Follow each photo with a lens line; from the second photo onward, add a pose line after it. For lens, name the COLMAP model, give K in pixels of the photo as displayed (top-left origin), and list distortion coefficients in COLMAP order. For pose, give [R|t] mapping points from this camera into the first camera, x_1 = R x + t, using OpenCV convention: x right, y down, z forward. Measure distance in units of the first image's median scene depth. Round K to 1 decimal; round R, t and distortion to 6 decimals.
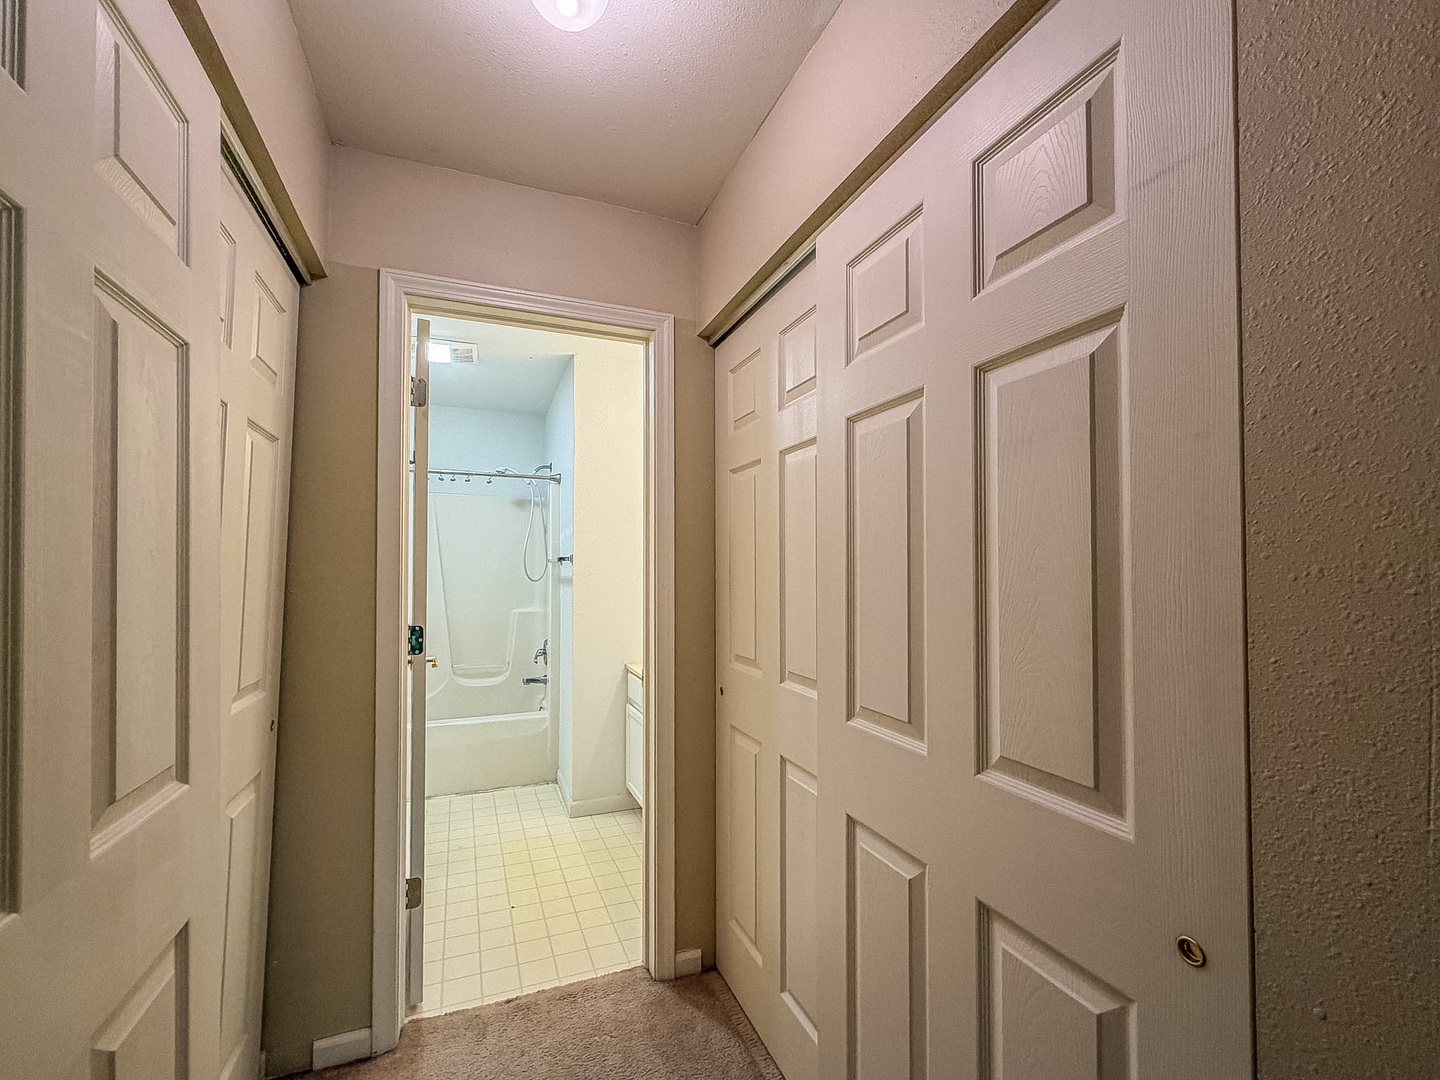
lens RADIAL K [[590.8, 0, 716.4], [0, 590.8, 563.3], [0, 0, 1]] dist [0.000938, 0.000052]
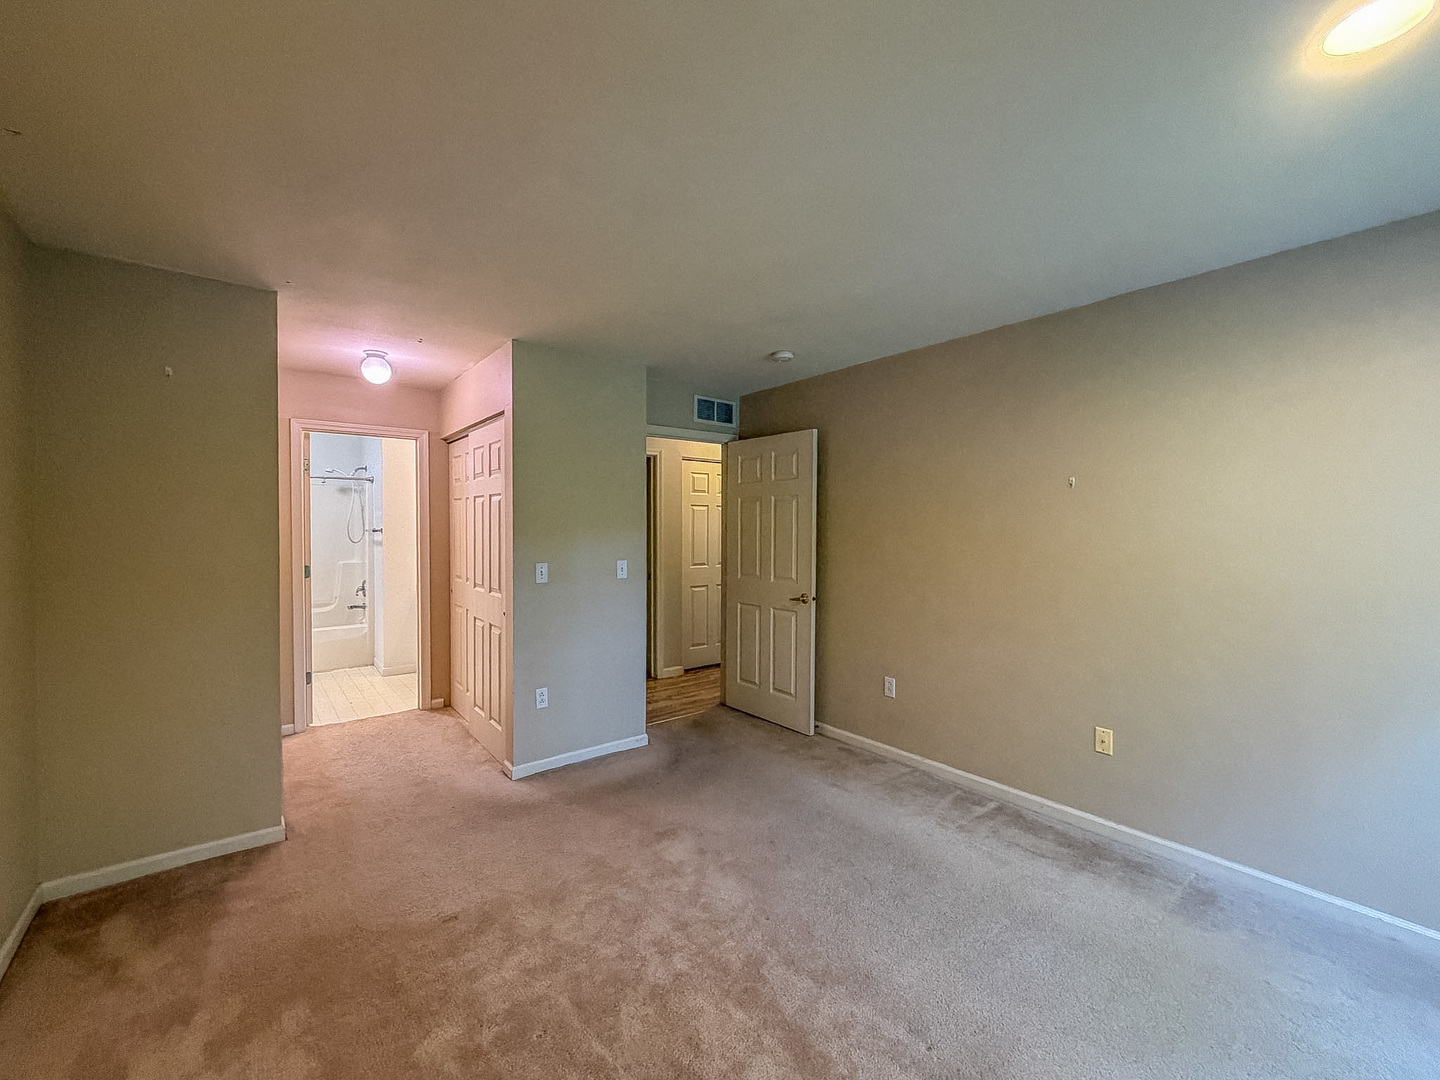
lens RADIAL K [[574.1, 0, 720.0], [0, 574.1, 540.0], [0, 0, 1]] dist [0.000268, 0.000117]
pose [[0.959264, -0.003583, 0.282487, 0.211013], [-0.007428, 0.999254, 0.037899, -0.047146], [-0.282412, -0.038454, 0.958522, -0.816481]]
